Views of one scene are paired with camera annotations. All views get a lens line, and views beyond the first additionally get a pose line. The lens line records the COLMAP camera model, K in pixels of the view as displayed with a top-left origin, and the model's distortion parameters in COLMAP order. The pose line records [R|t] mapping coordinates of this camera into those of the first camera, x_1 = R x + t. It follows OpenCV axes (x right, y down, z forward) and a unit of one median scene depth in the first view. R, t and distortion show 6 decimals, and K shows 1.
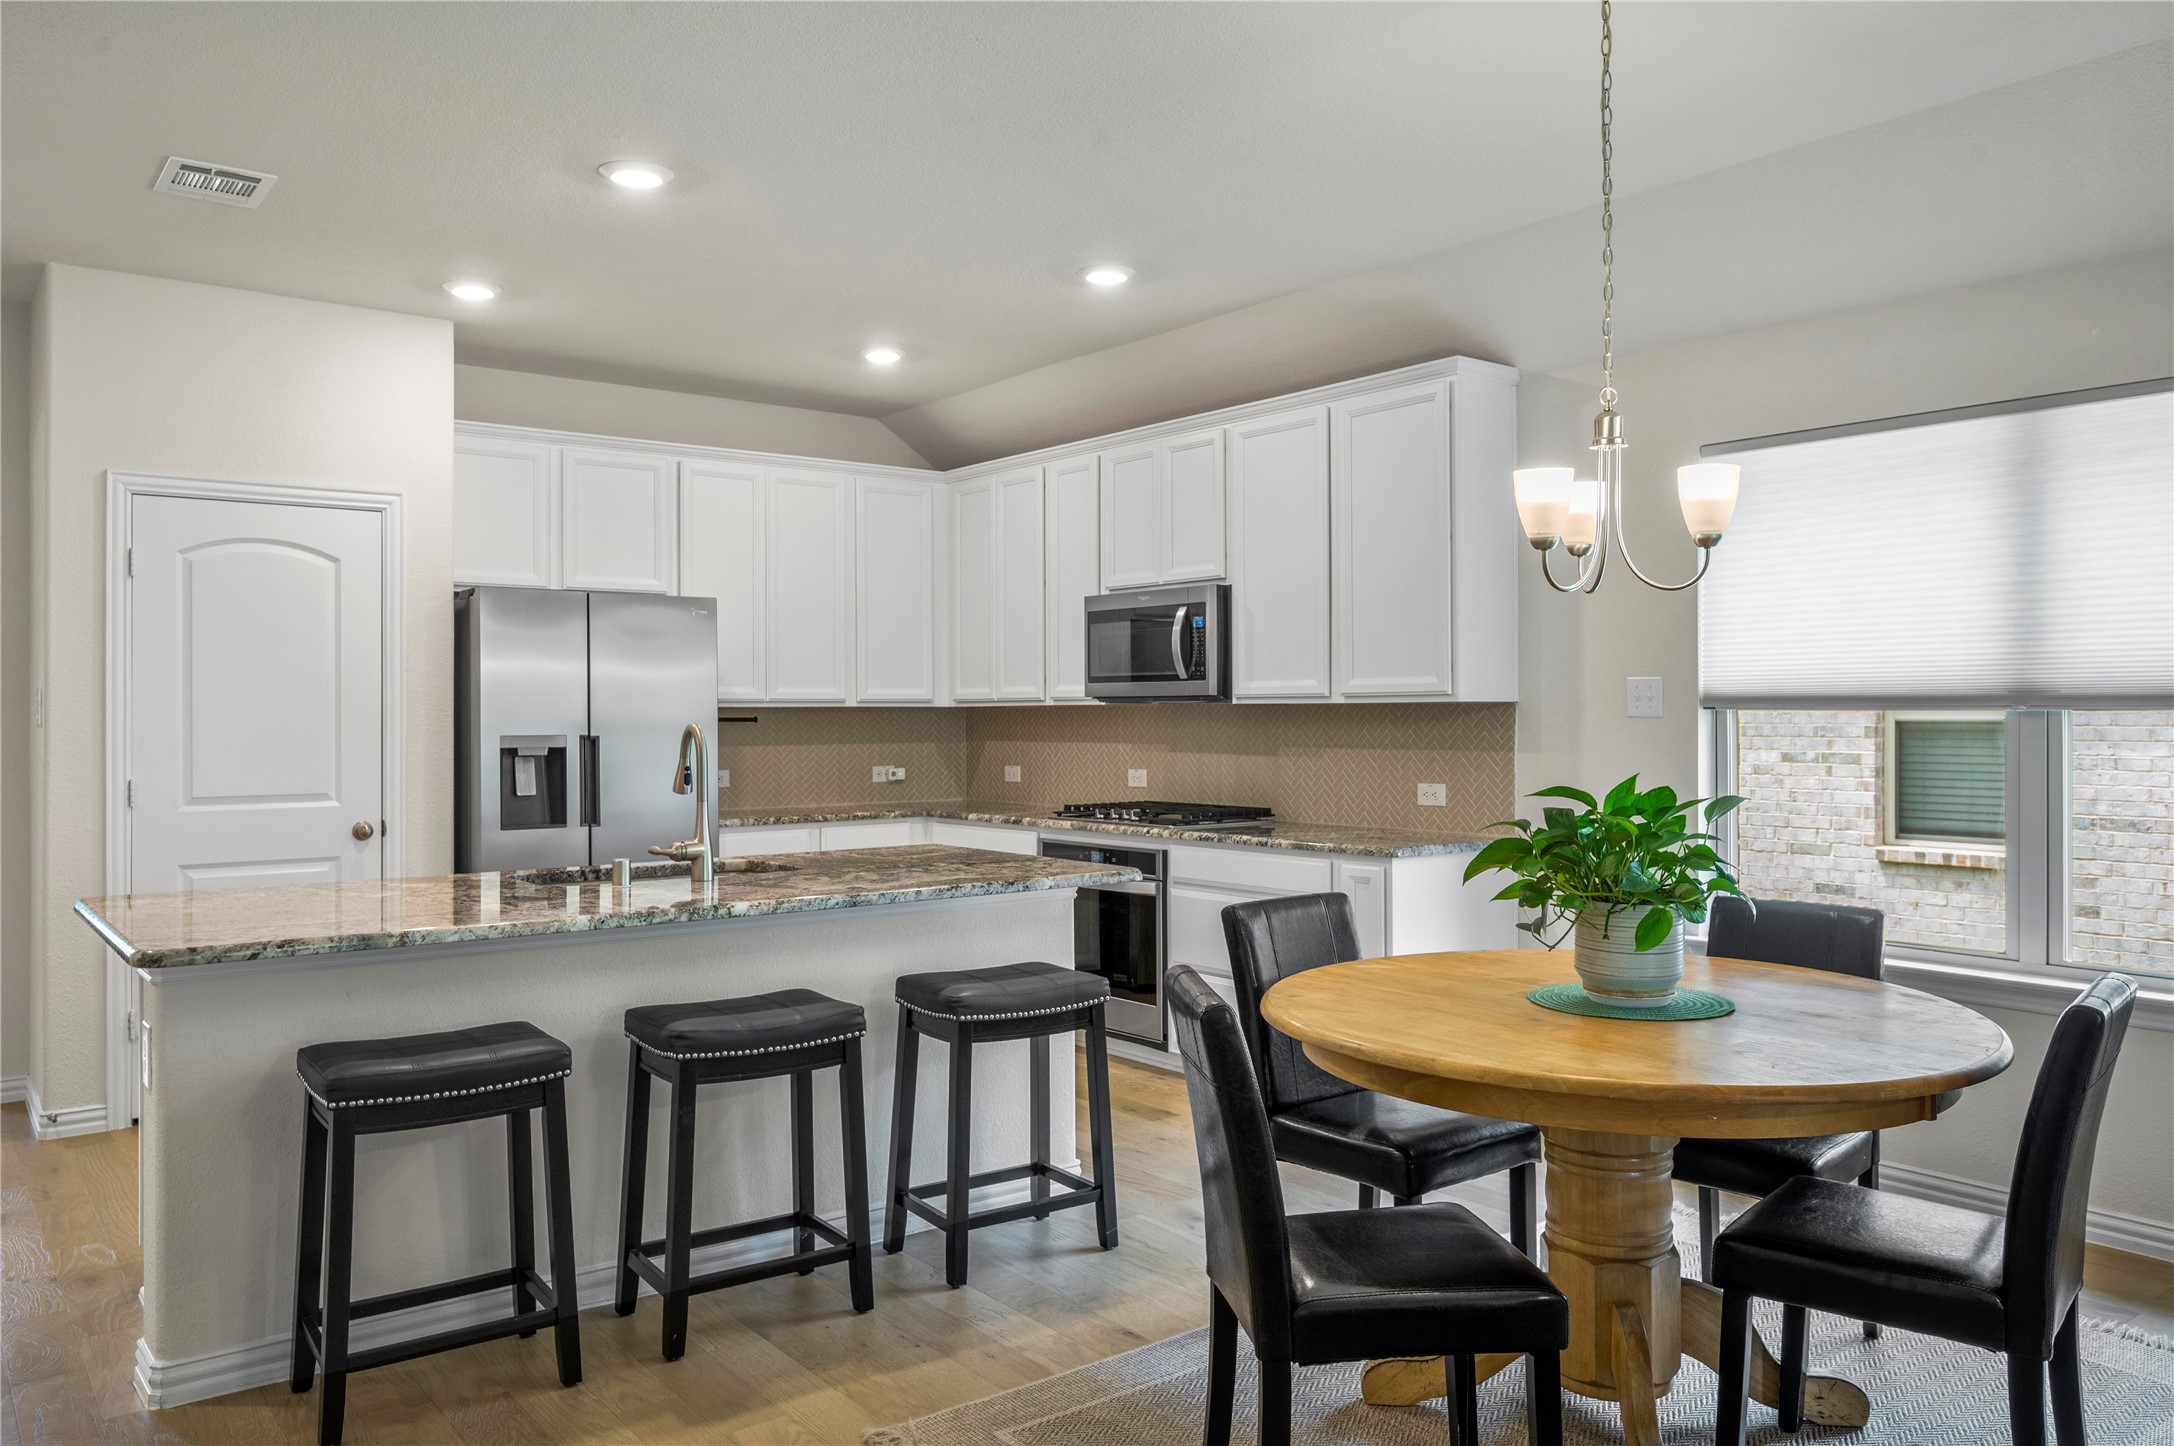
lens RADIAL K [[1572.3, 0, 1087.9], [0, 1572.3, 715.7], [0, 0, 1]] dist [-0.006865, 0.005265]
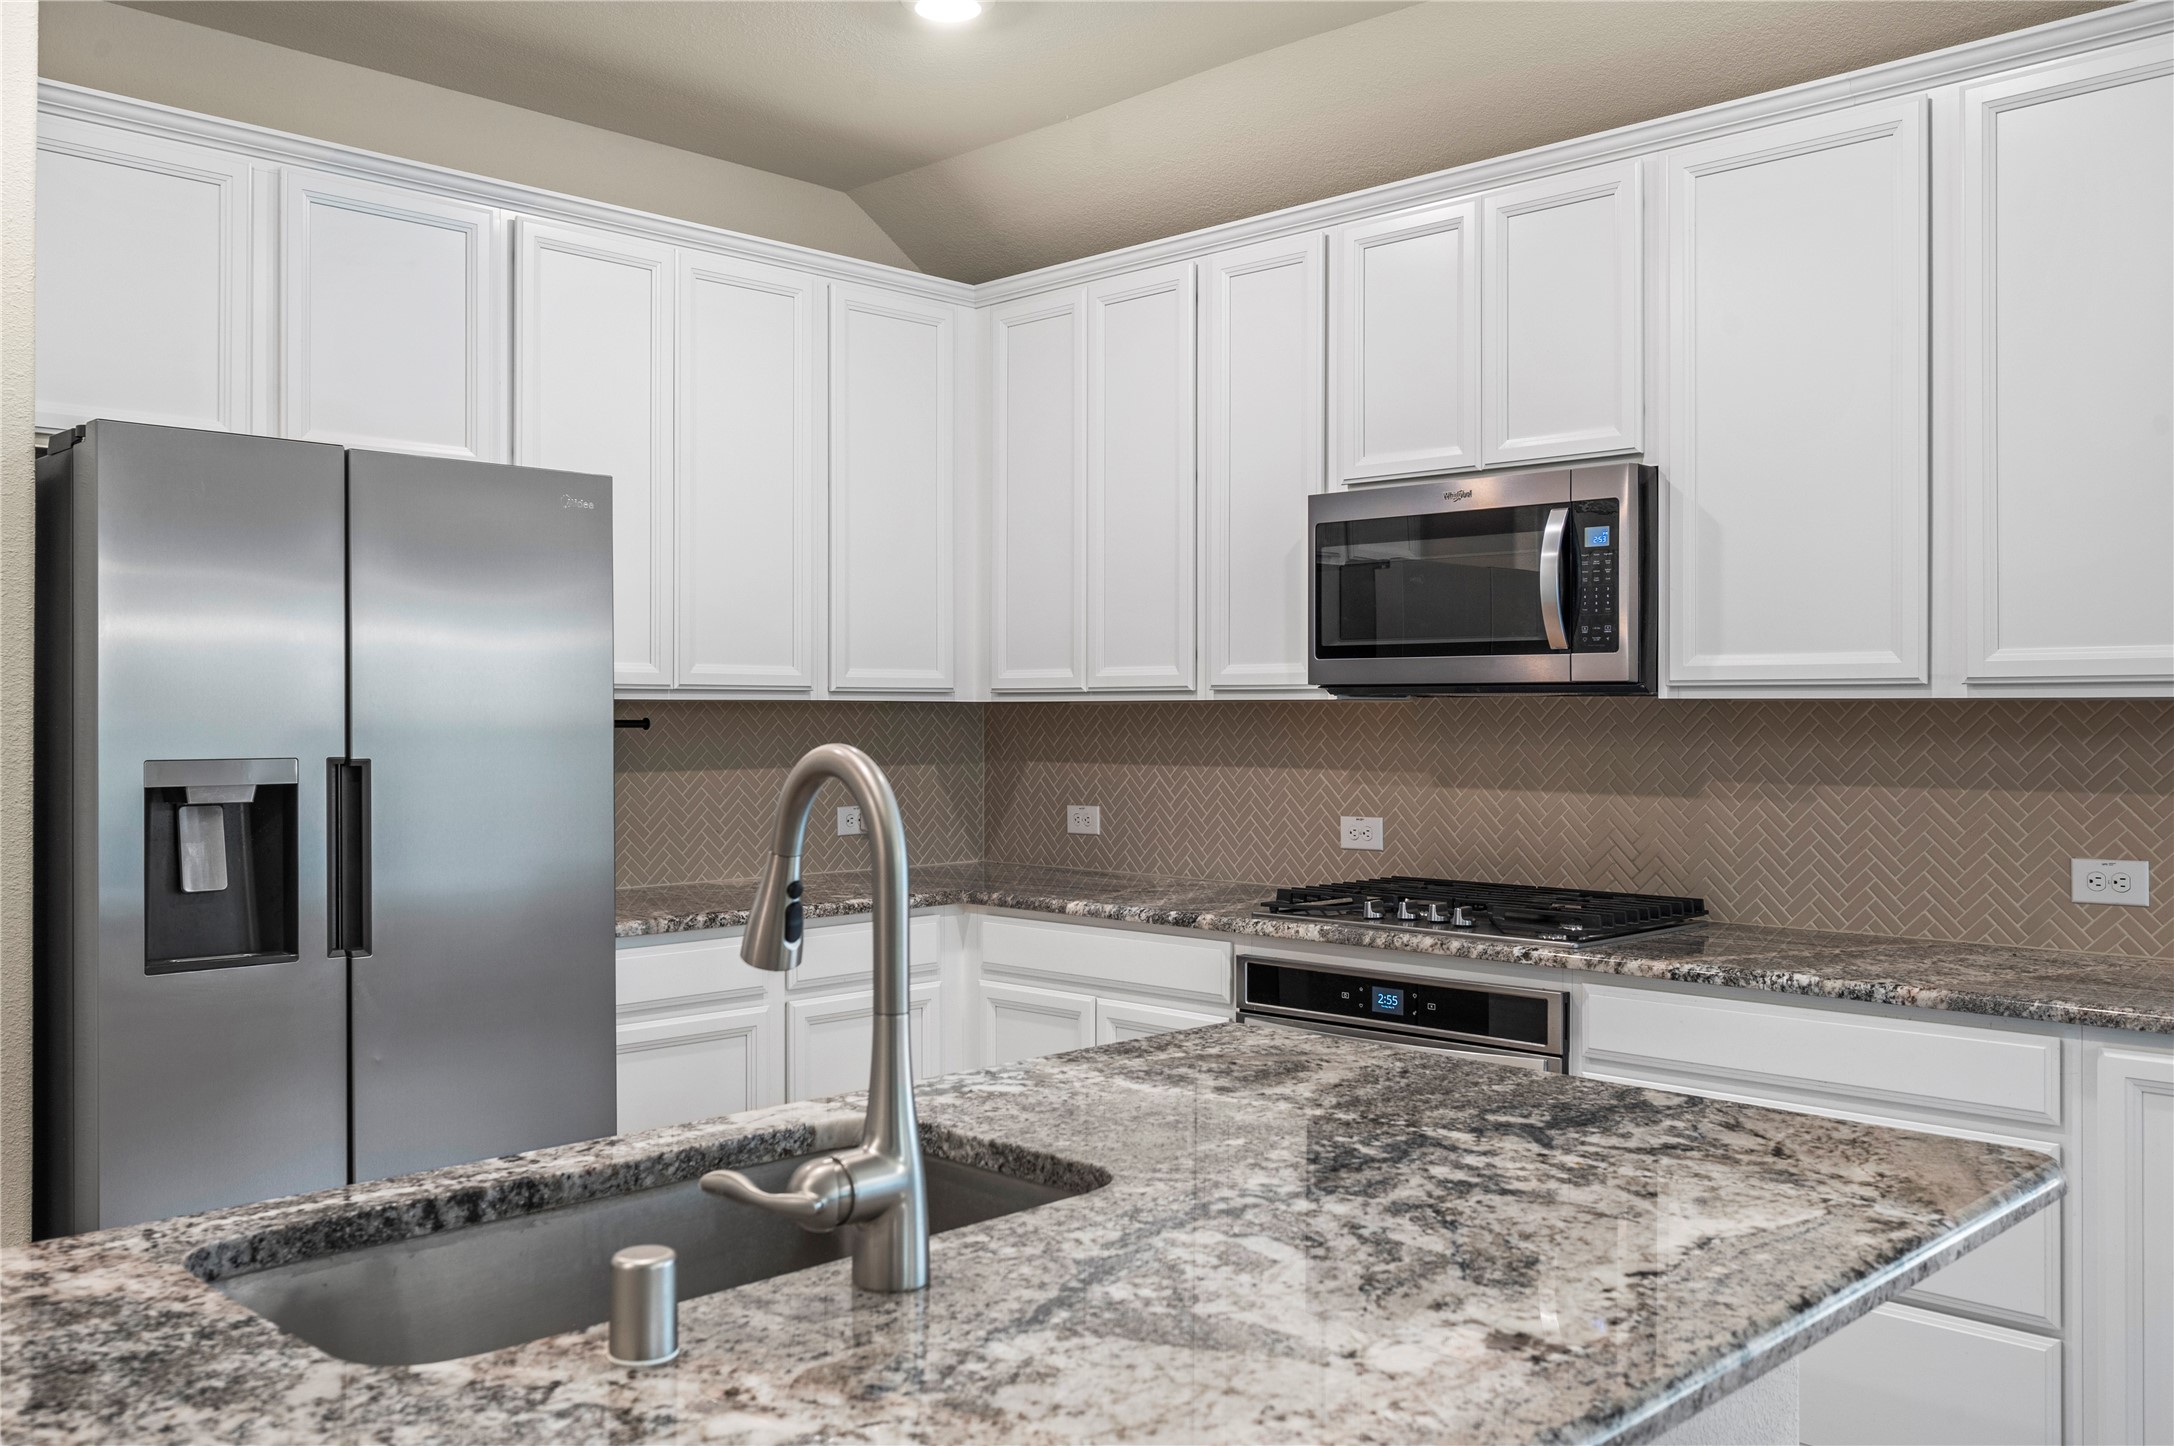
lens RADIAL K [[1797.7, 0, 1087.0], [0, 1797.7, 723.0], [0, 0, 1]] dist [-0.004322, 0.004494]
pose [[0.991319, 0.004834, 0.131390, -0.171063], [-0.005327, 0.999980, 0.003400, -0.000744], [-0.131371, -0.004071, 0.991325, 0.446755]]
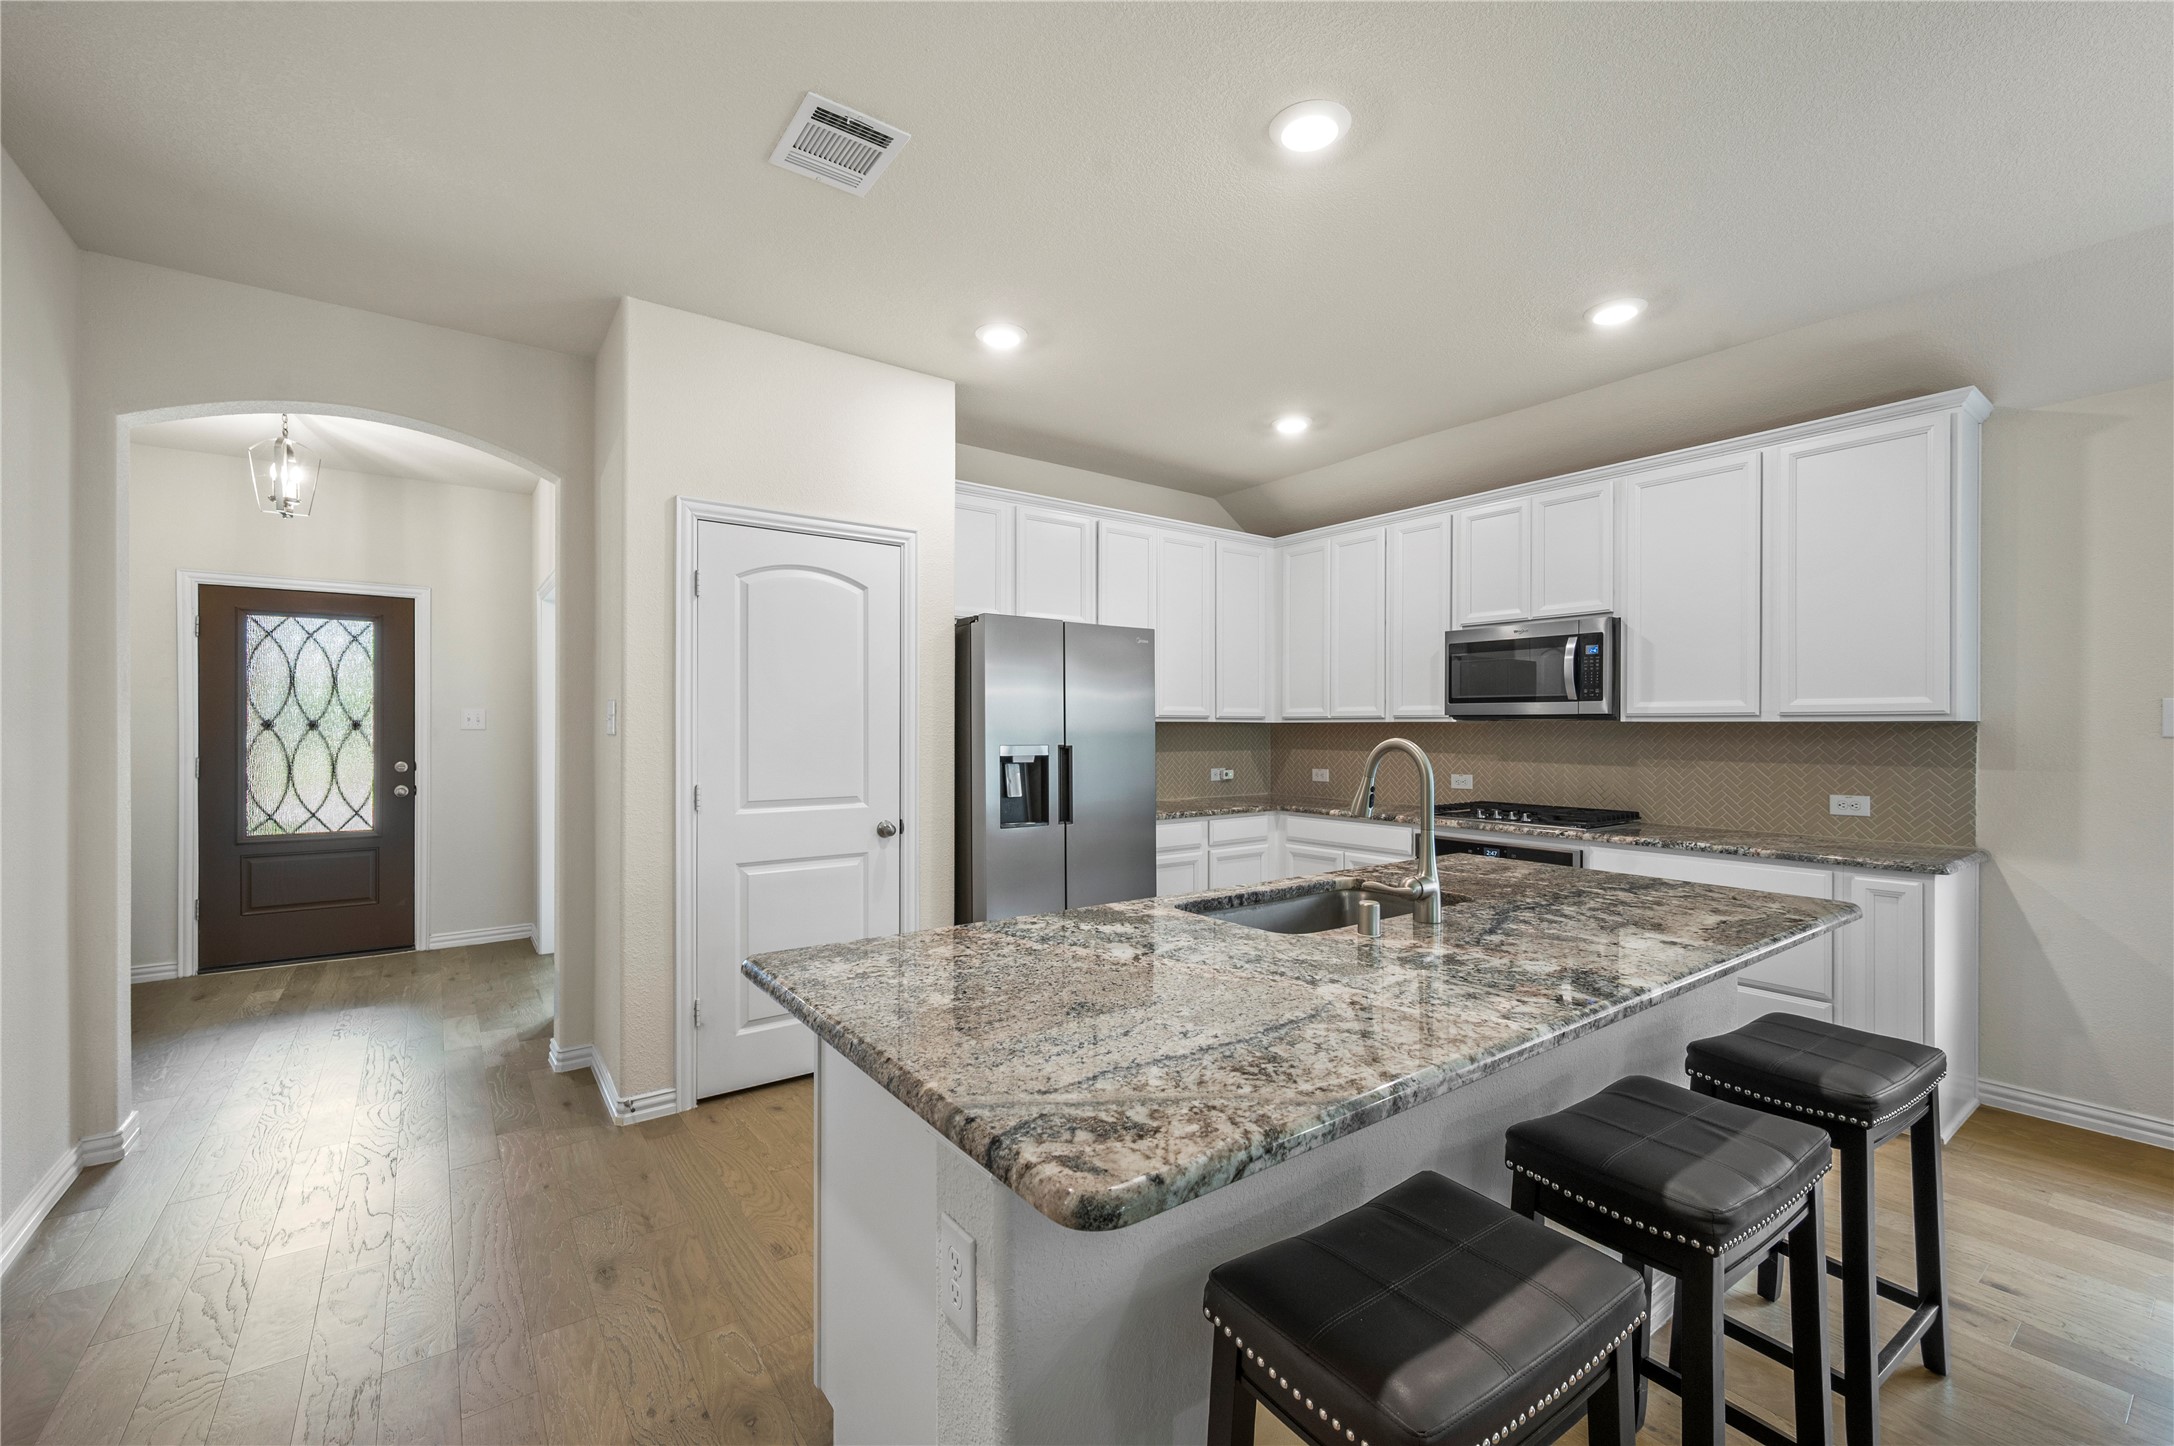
lens RADIAL K [[892.7, 0, 1088.5], [0, 892.7, 737.0], [0, 0, 1]] dist [0.000257, 0.000138]
pose [[0.999717, 0.007213, -0.022686, -0.283874], [-0.006992, 0.999927, 0.009821, -0.000127], [0.022755, -0.009660, 0.999694, 0.341770]]
